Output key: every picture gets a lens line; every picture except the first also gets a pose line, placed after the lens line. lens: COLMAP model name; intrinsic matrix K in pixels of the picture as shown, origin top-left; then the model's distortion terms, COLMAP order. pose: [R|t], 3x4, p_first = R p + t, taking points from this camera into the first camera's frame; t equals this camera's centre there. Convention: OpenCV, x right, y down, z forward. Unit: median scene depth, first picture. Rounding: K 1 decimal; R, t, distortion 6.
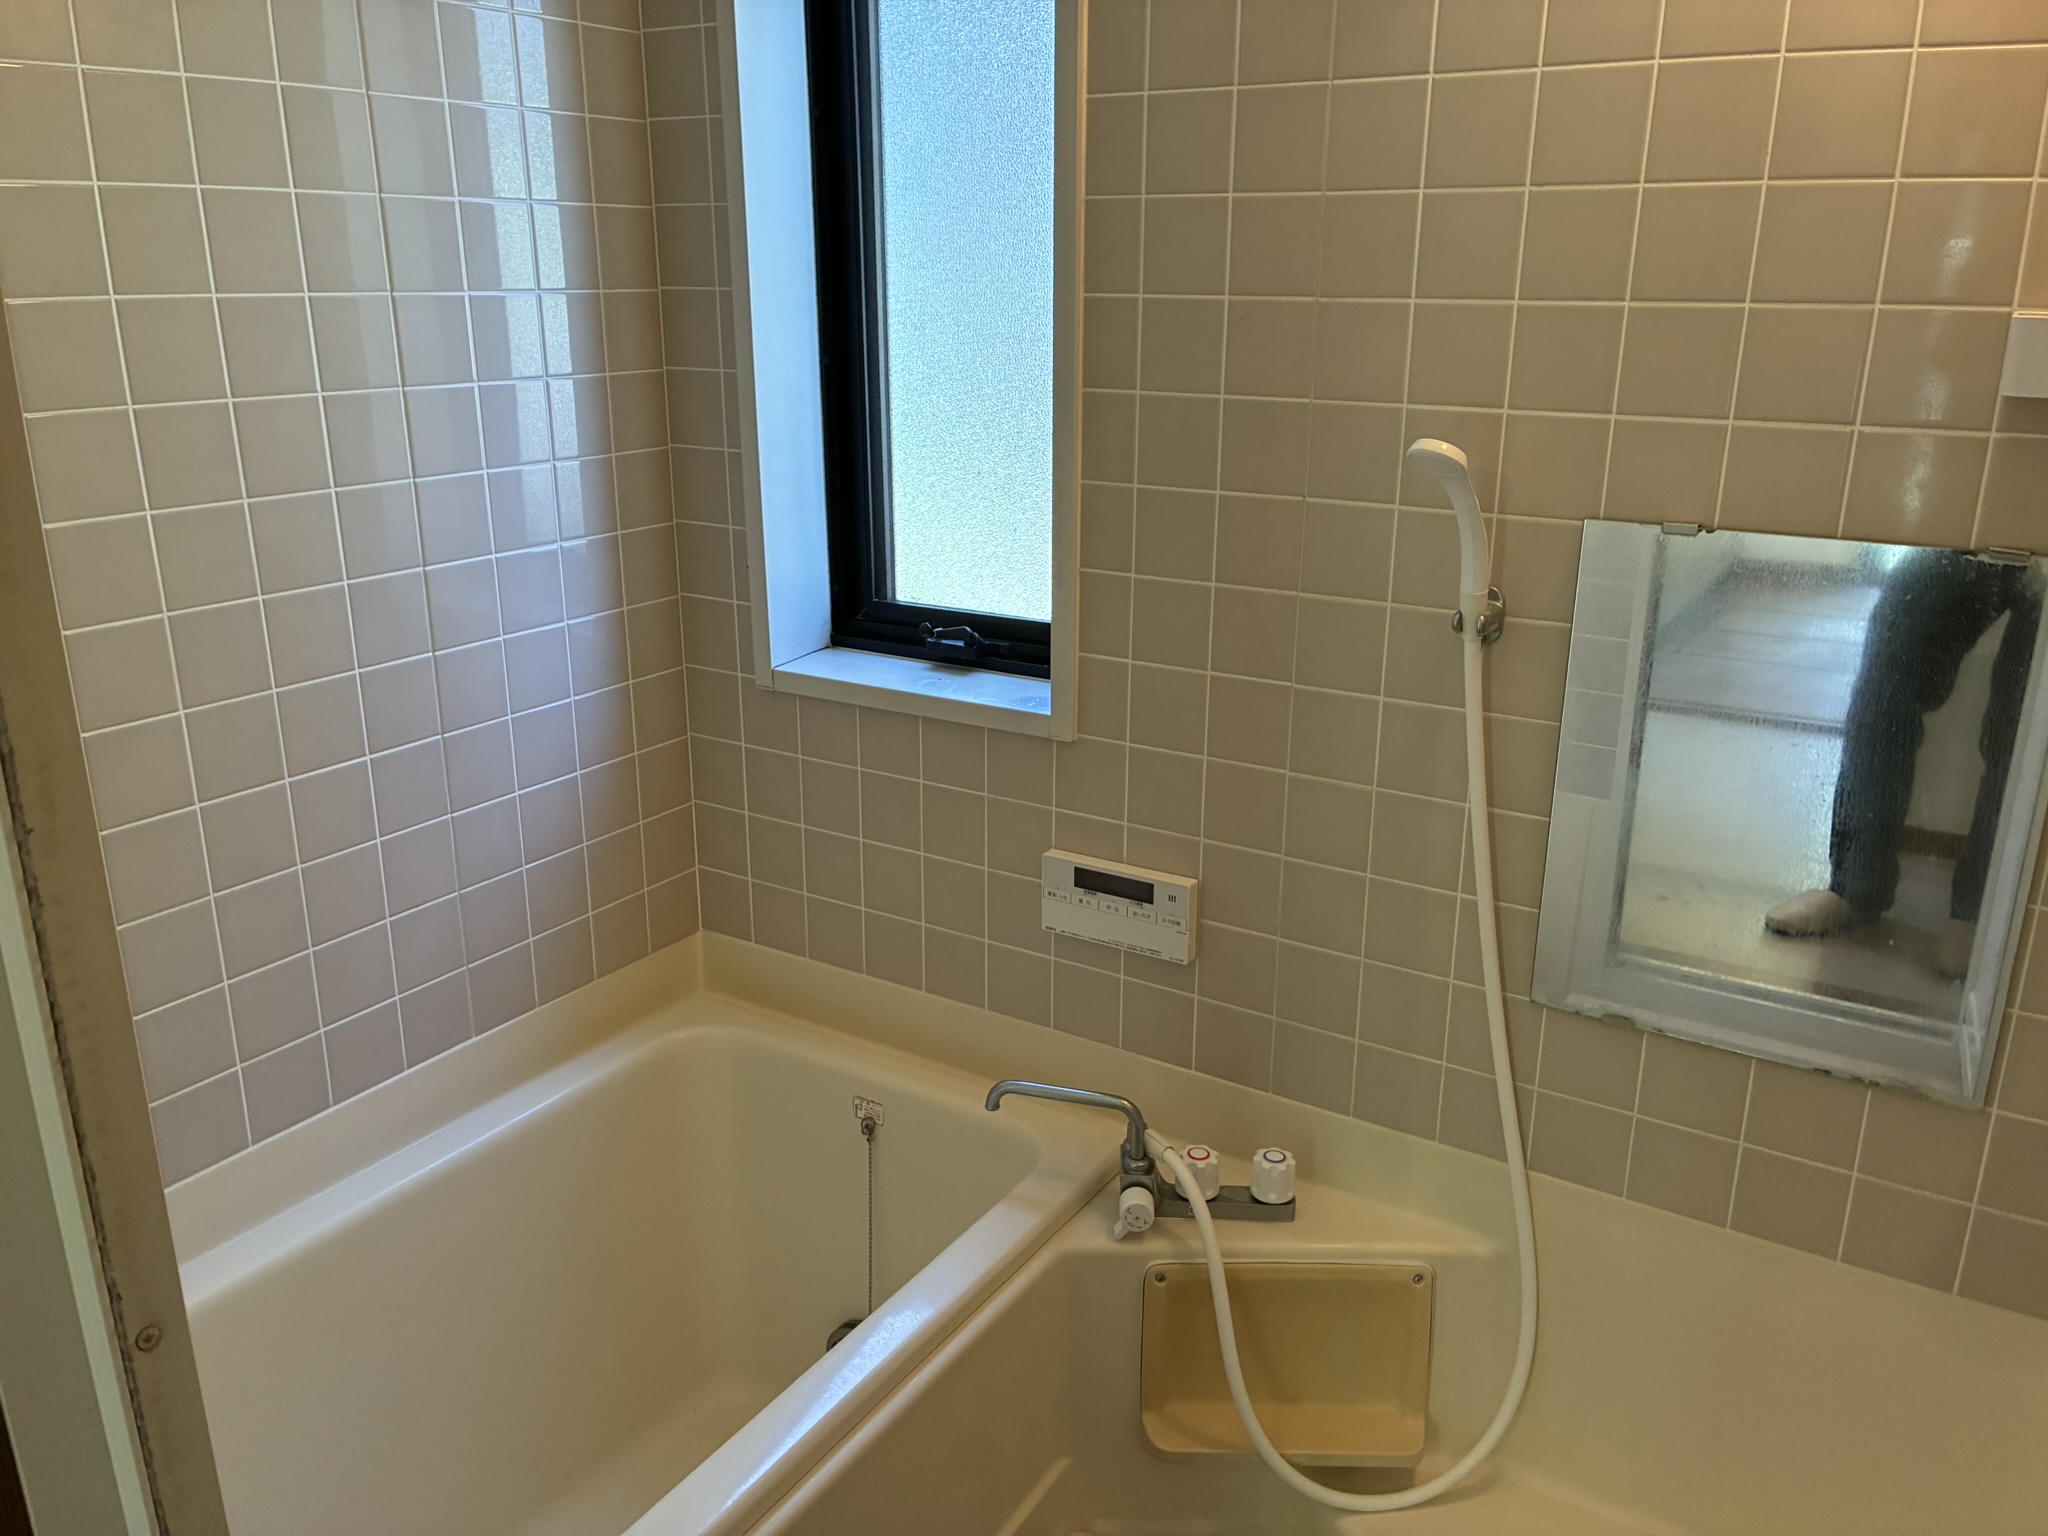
lens RADIAL K [[1550.8, 0, 1037.5], [0, 1550.8, 763.9], [0, 0, 1]] dist [0.045387, -0.066424]
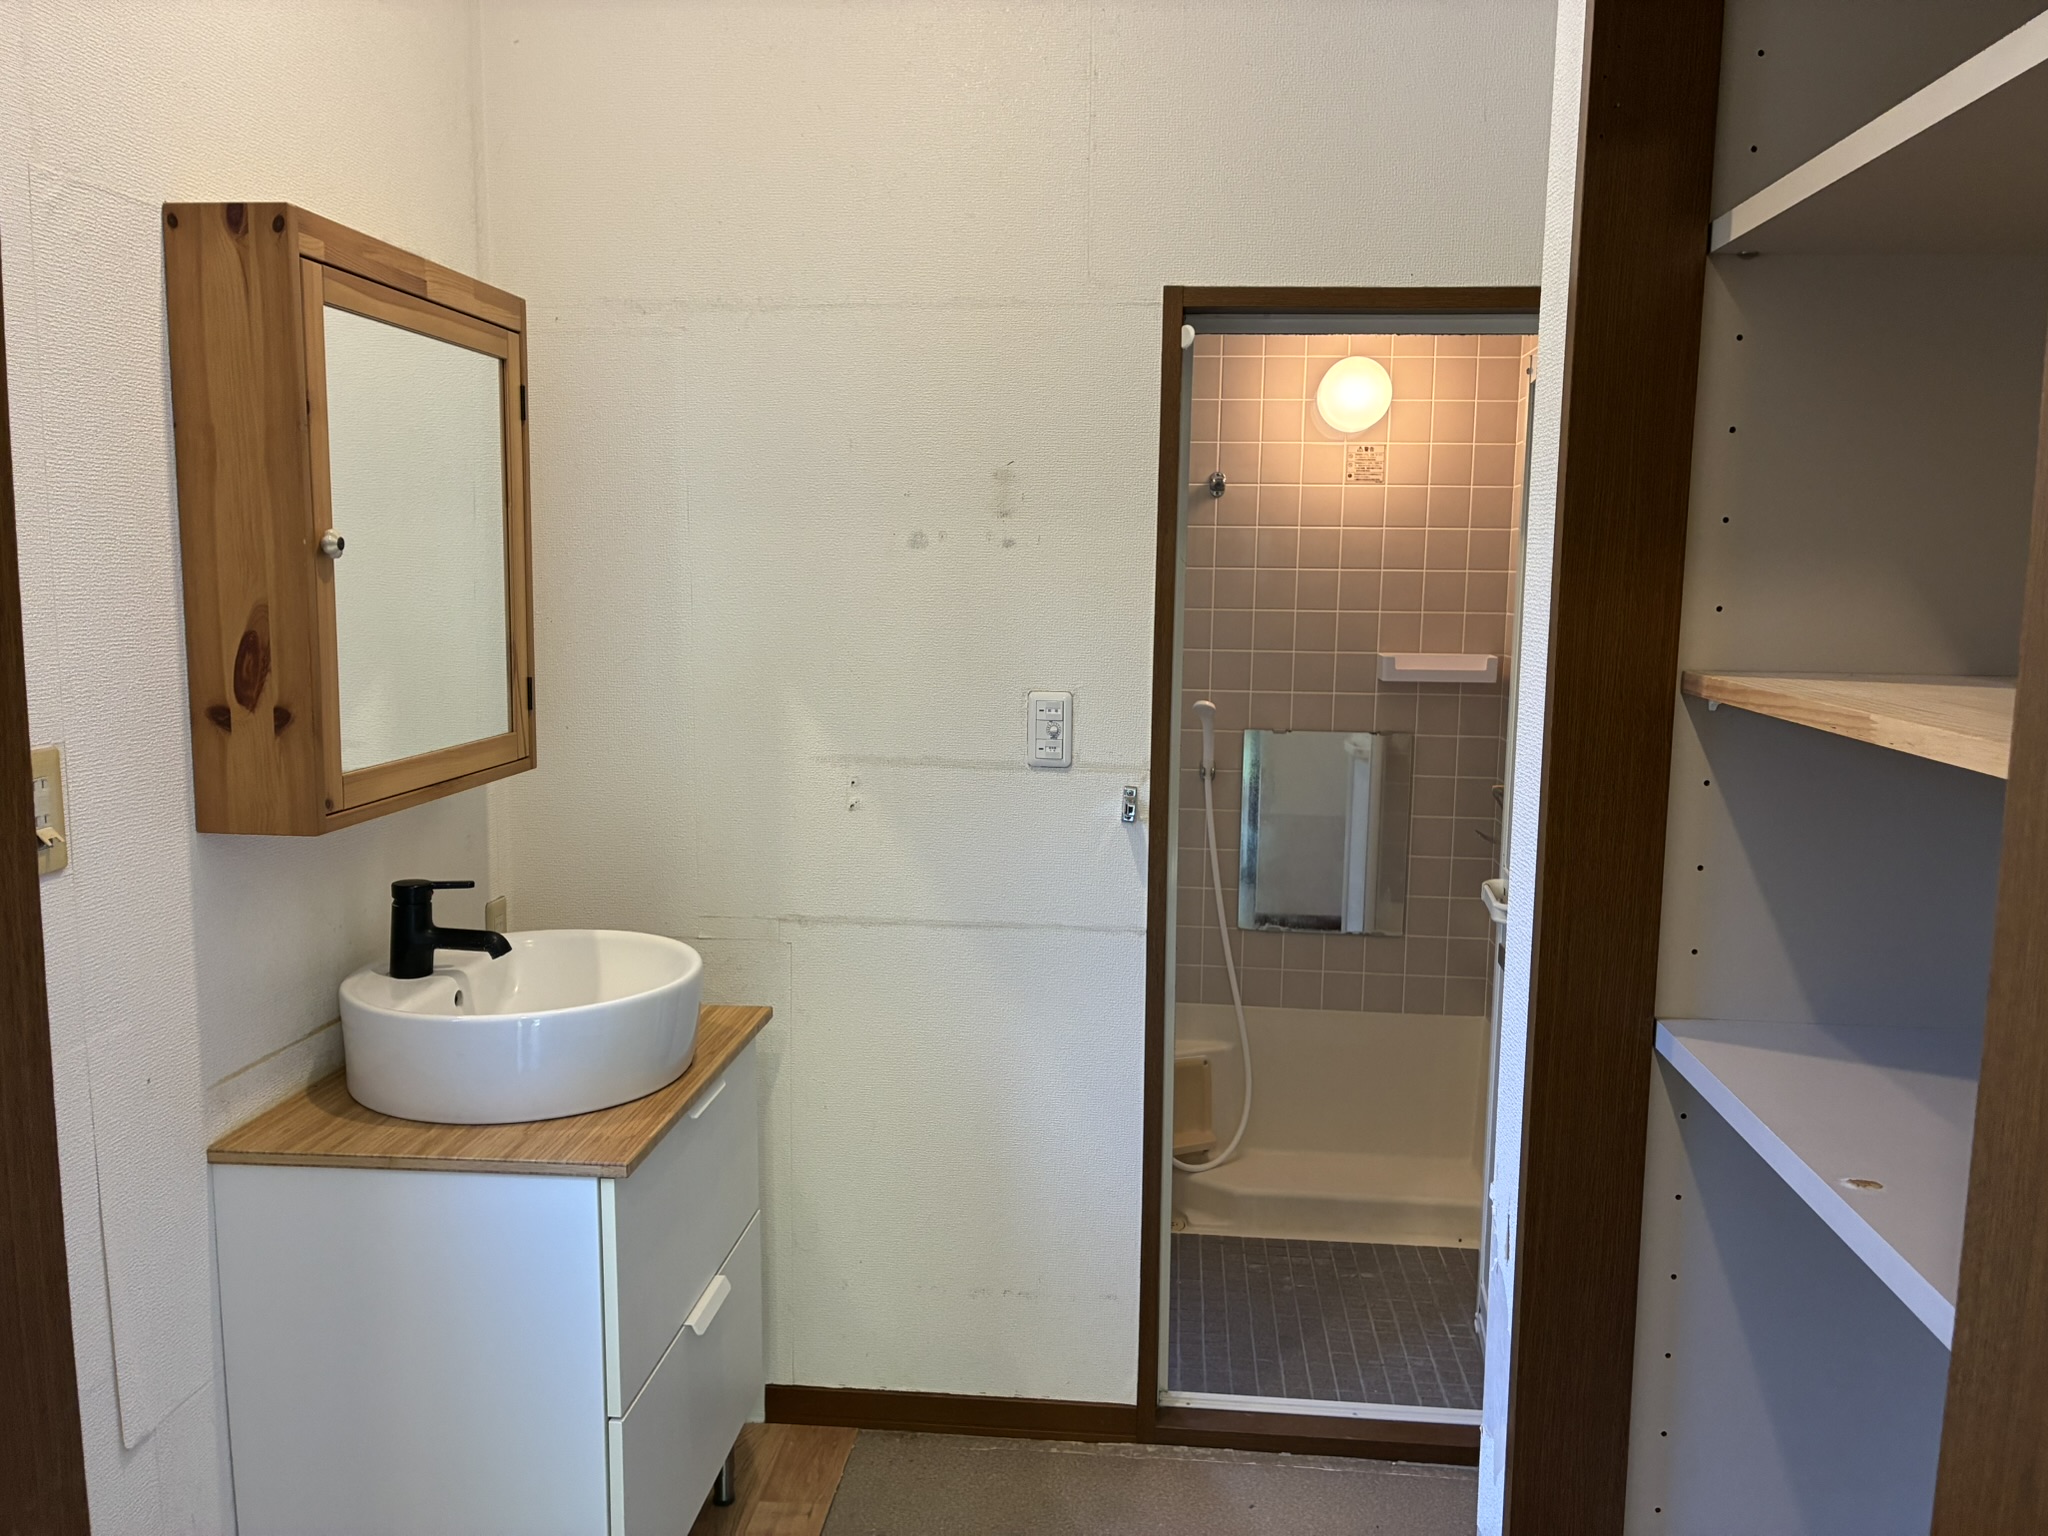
lens RADIAL K [[1582.8, 0, 1036.7], [0, 1582.8, 775.4], [0, 0, 1]] dist [0.029599, -0.005287]
pose [[0.895375, -0.048799, 0.442631, -0.952902], [0.125250, 0.981449, -0.145158, 0.217318], [-0.427336, 0.185410, 0.884877, -0.991623]]
